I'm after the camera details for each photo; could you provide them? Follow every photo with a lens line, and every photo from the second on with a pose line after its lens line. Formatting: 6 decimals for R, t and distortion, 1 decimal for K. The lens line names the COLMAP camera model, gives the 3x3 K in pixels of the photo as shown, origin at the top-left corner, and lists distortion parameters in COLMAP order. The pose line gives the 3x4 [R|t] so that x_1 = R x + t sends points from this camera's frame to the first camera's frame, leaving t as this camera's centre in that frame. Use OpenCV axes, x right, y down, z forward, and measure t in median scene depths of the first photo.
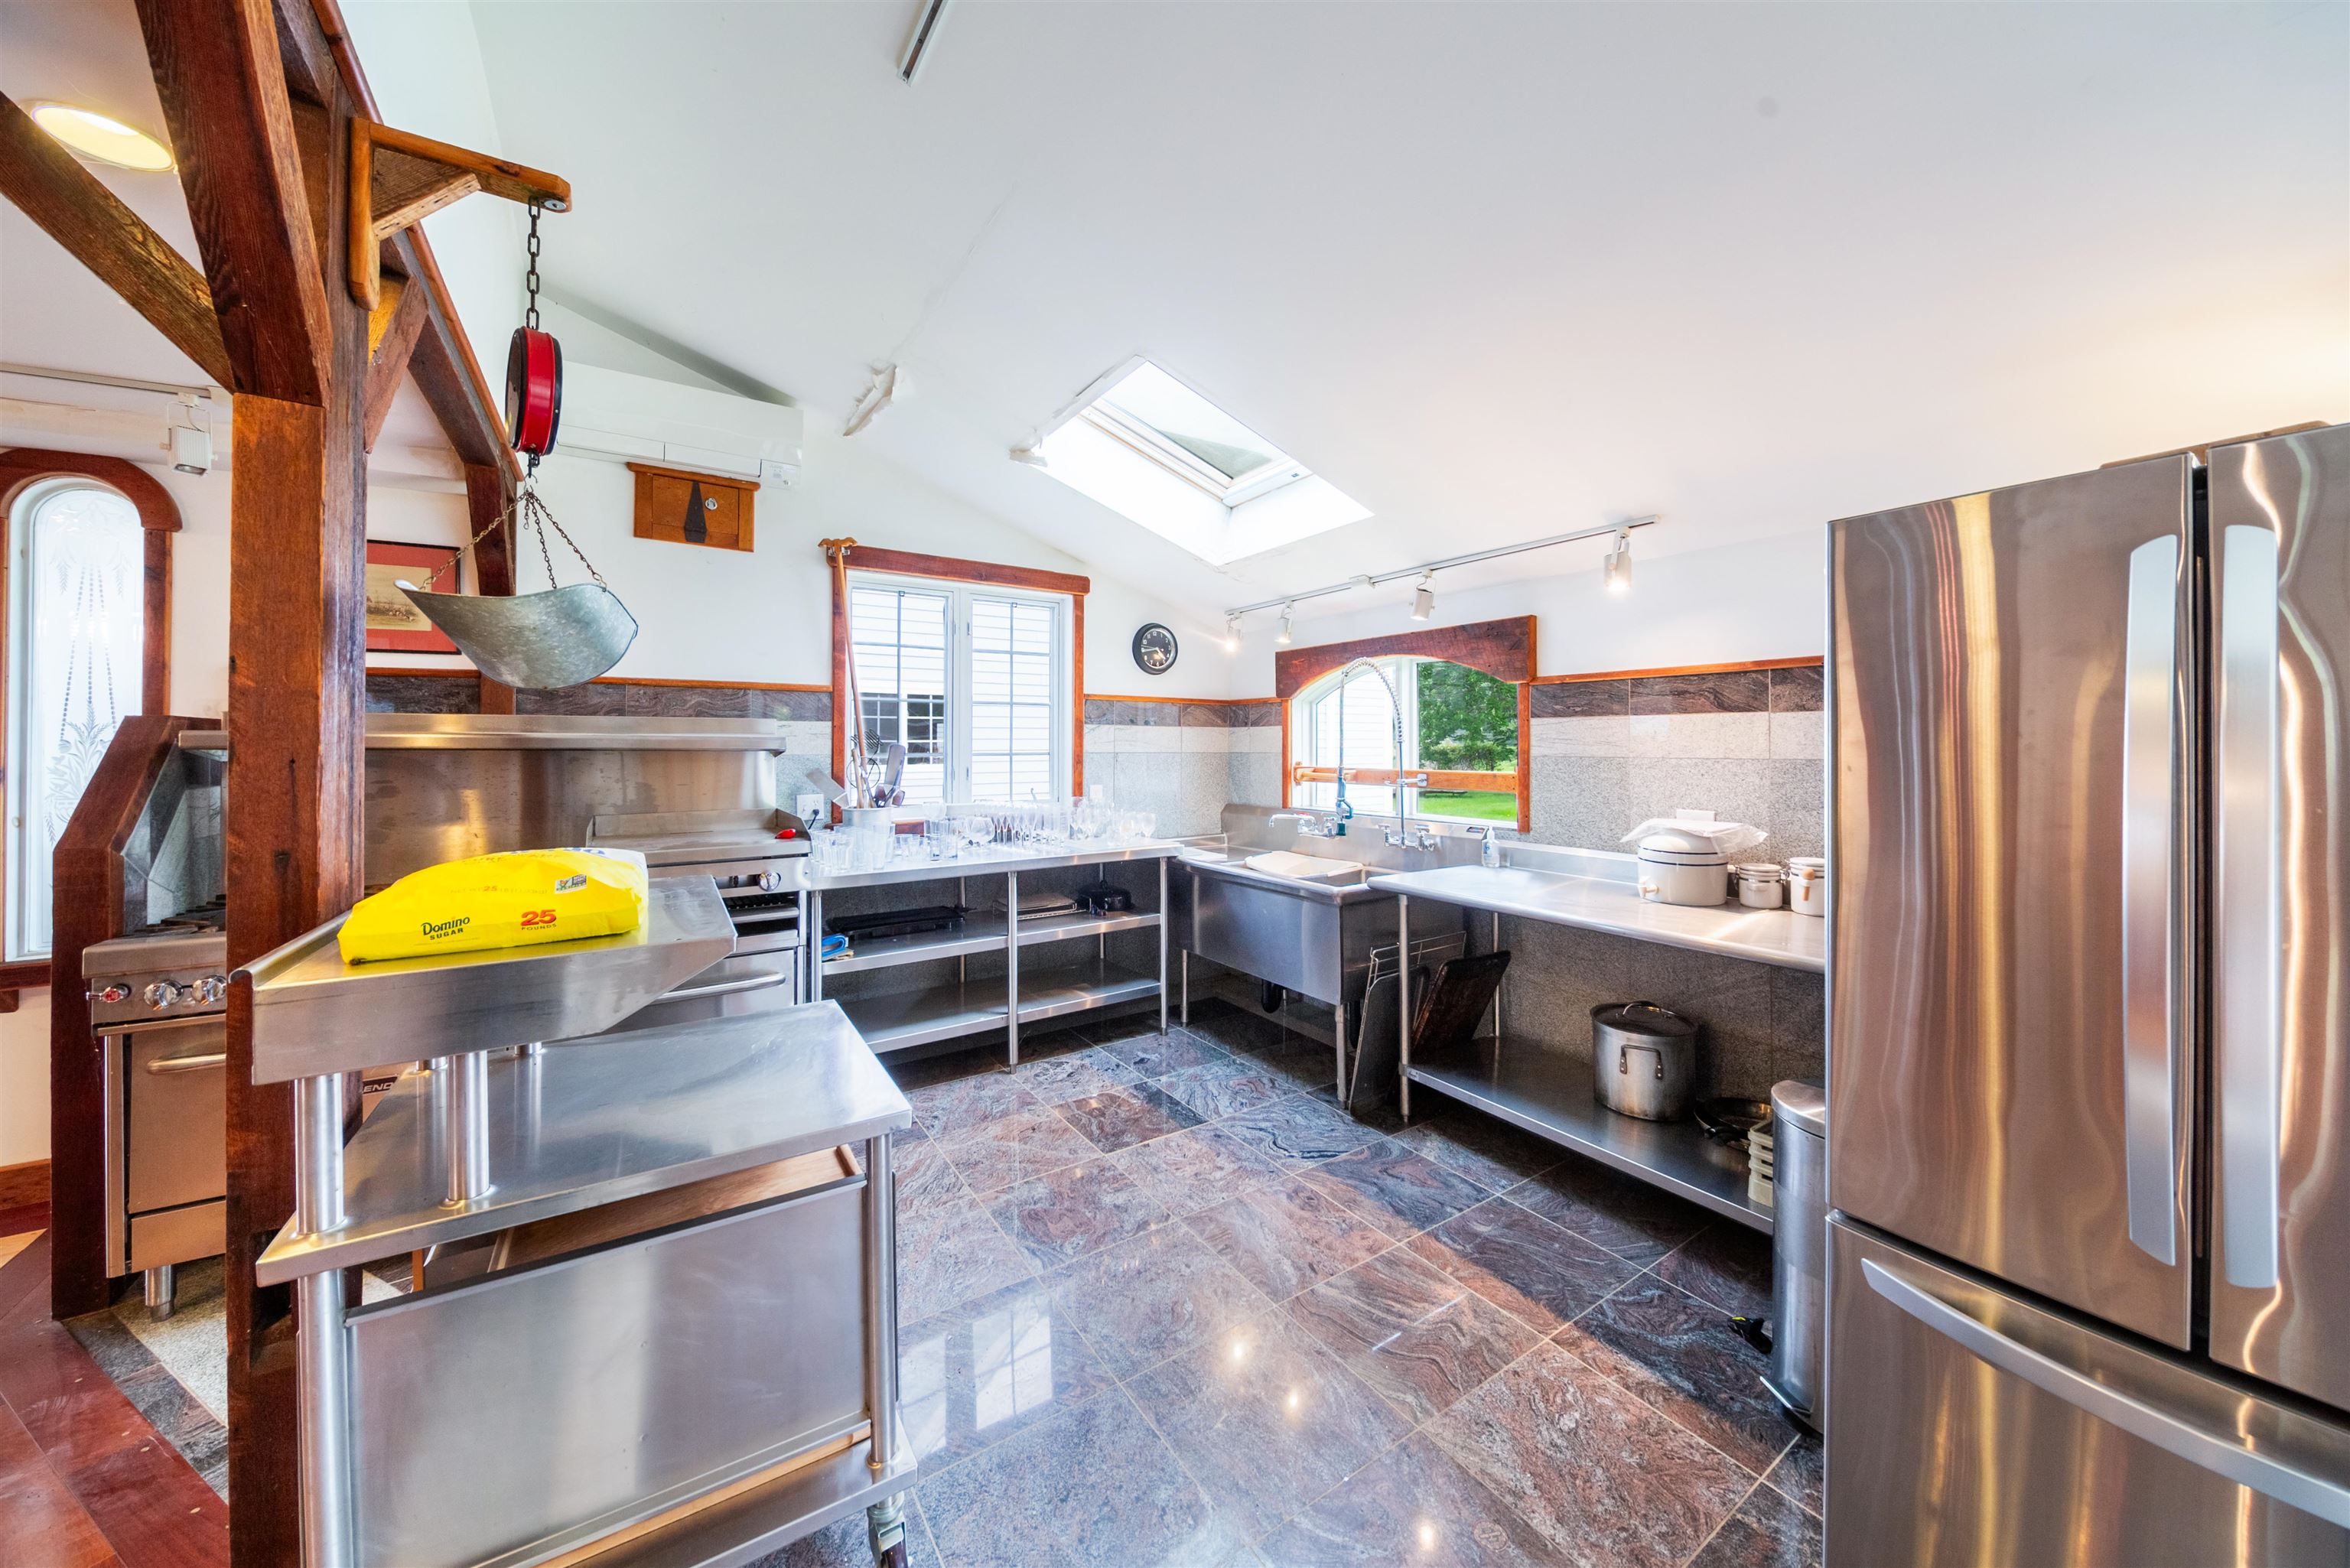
lens RADIAL K [[848.7, 0, 1215.5], [0, 848.7, 743.0], [0, 0, 1]] dist [-0.000657, -0.000086]
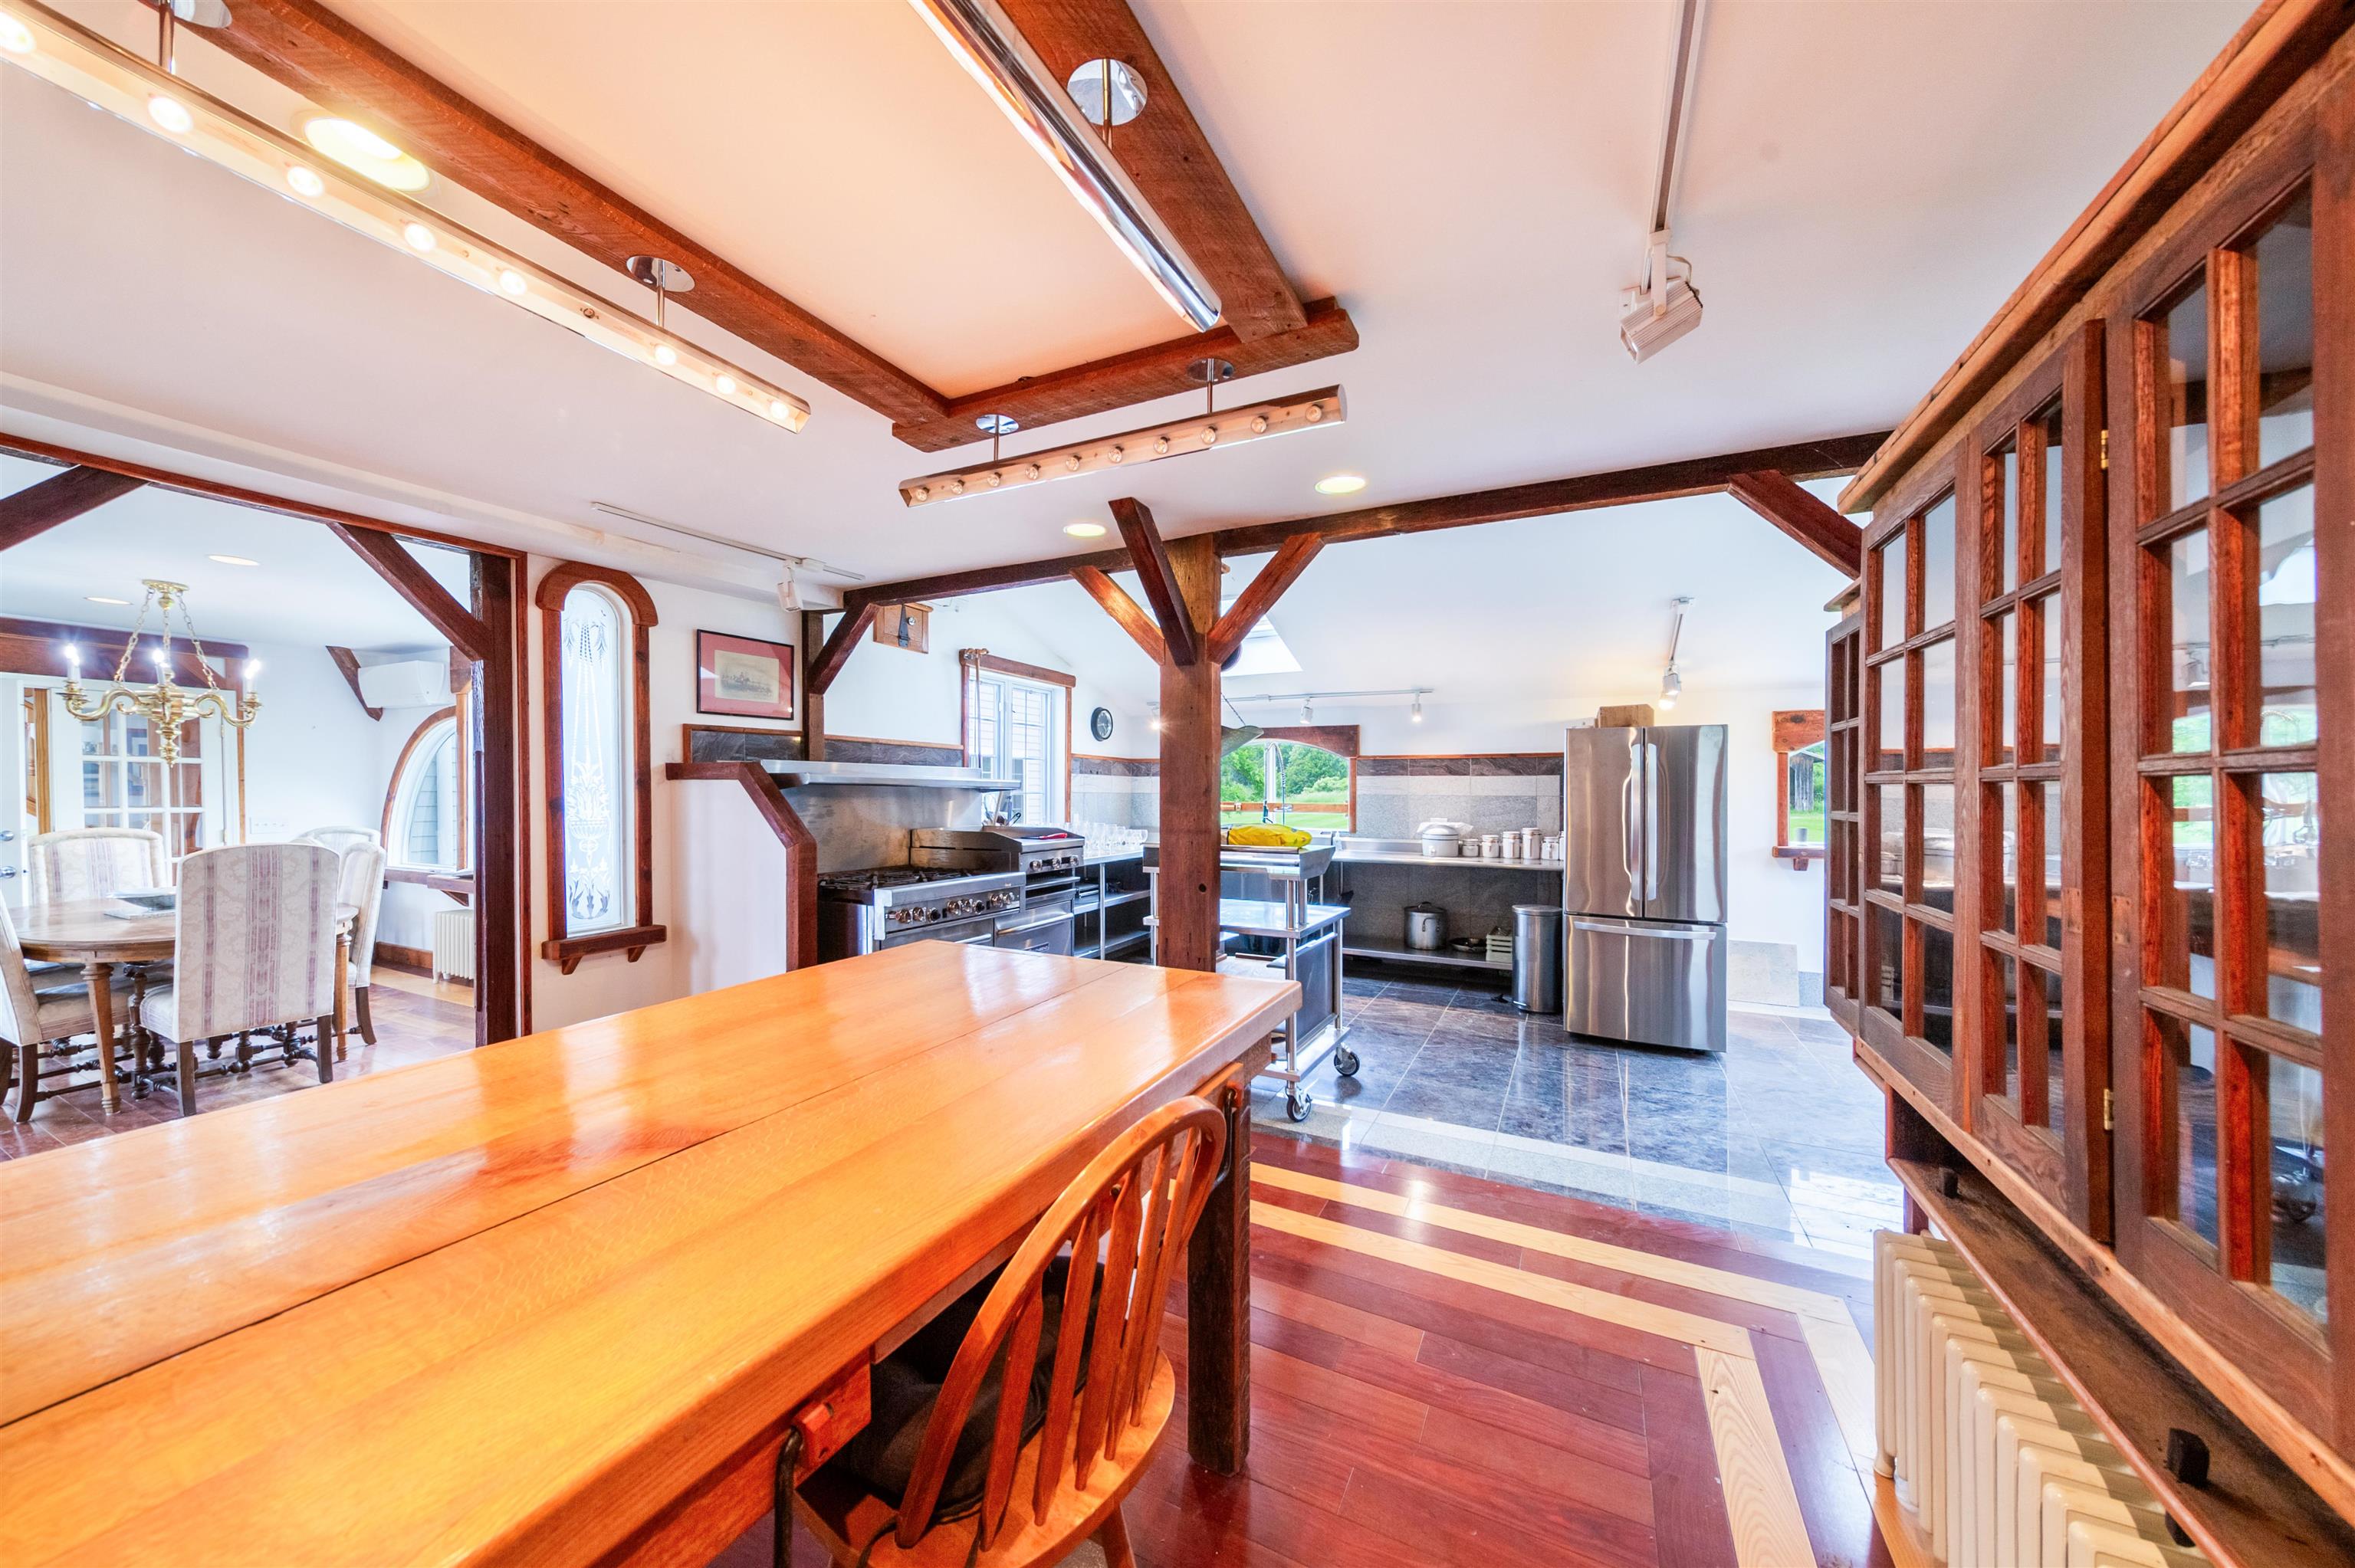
lens RADIAL K [[828.0, 0, 1177.9], [0, 828.0, 795.1], [0, 0, 1]] dist [0.007304, -0.009890]
pose [[0.878136, 0.004107, 0.478393, -0.899076], [-0.007686, 0.999955, 0.005524, 0.008722], [-0.478349, -0.008528, 0.878128, -0.496968]]
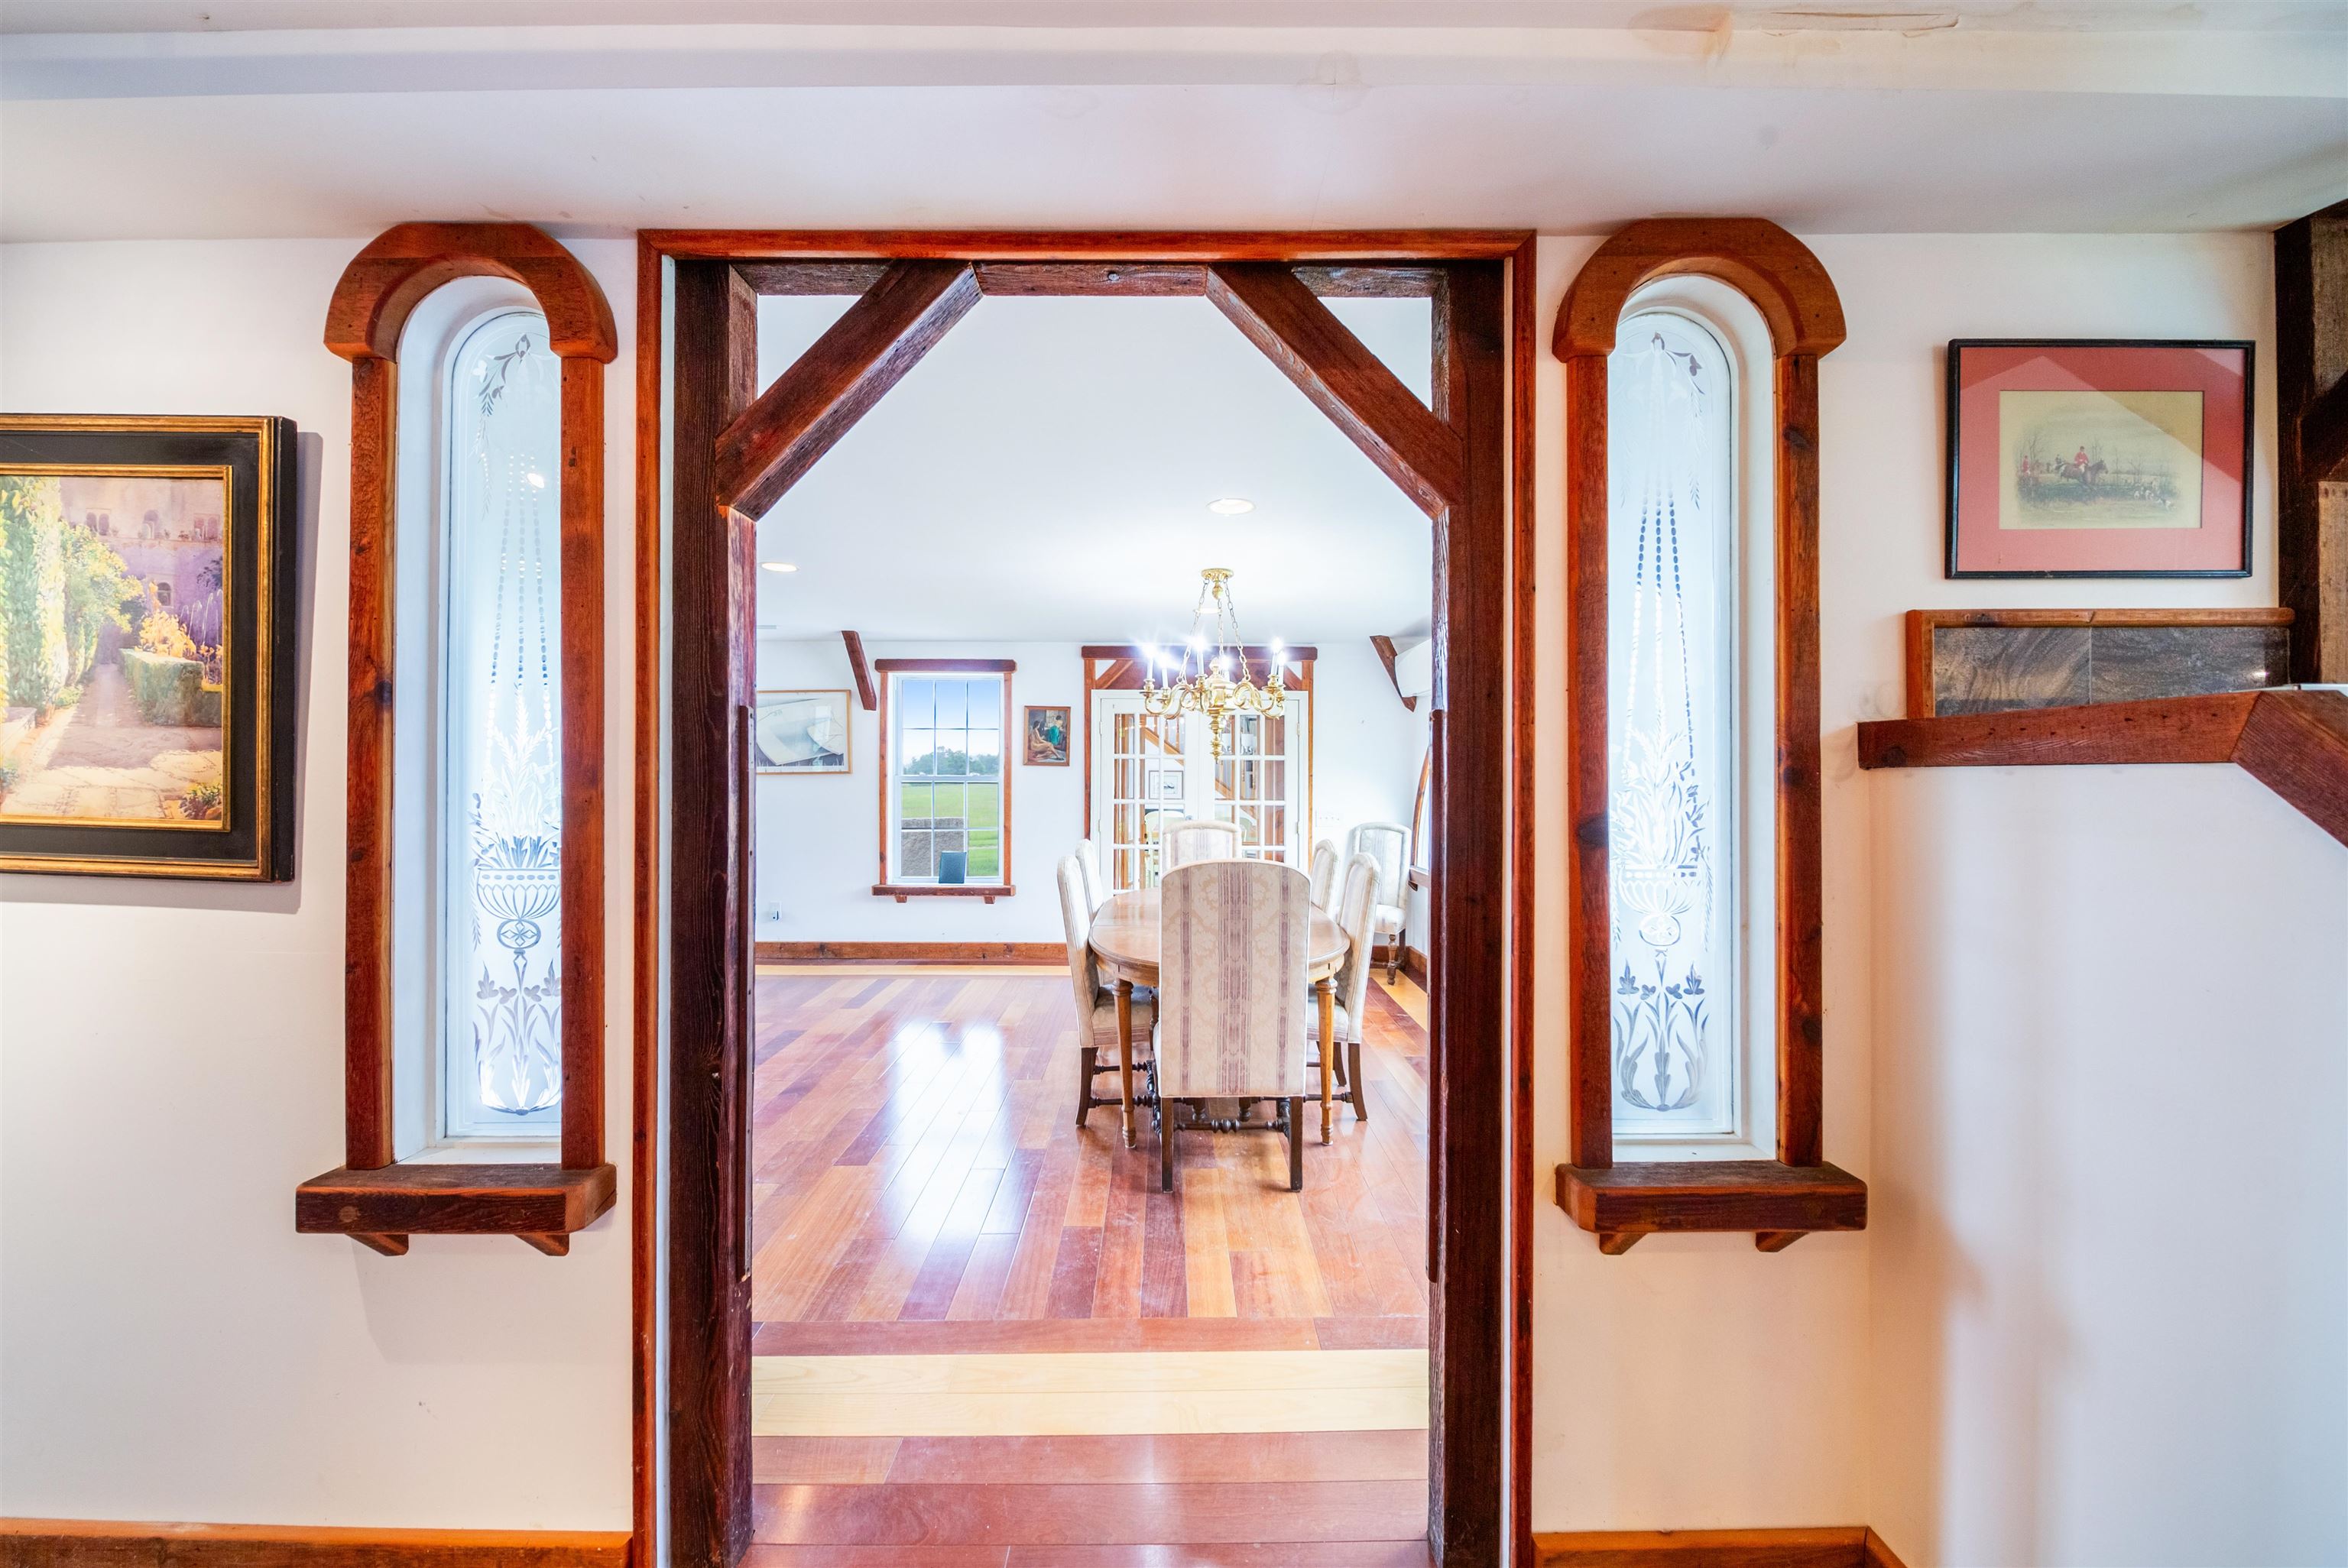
lens RADIAL K [[825.6, 0, 1174.4], [0, 825.6, 795.1], [0, 0, 1]] dist [0.007304, -0.009890]
pose [[0.825202, 0.016447, -0.564598, -1.016235], [-0.003854, 0.999717, 0.023489, 0.004894], [0.564824, -0.017207, 0.825032, 0.268971]]
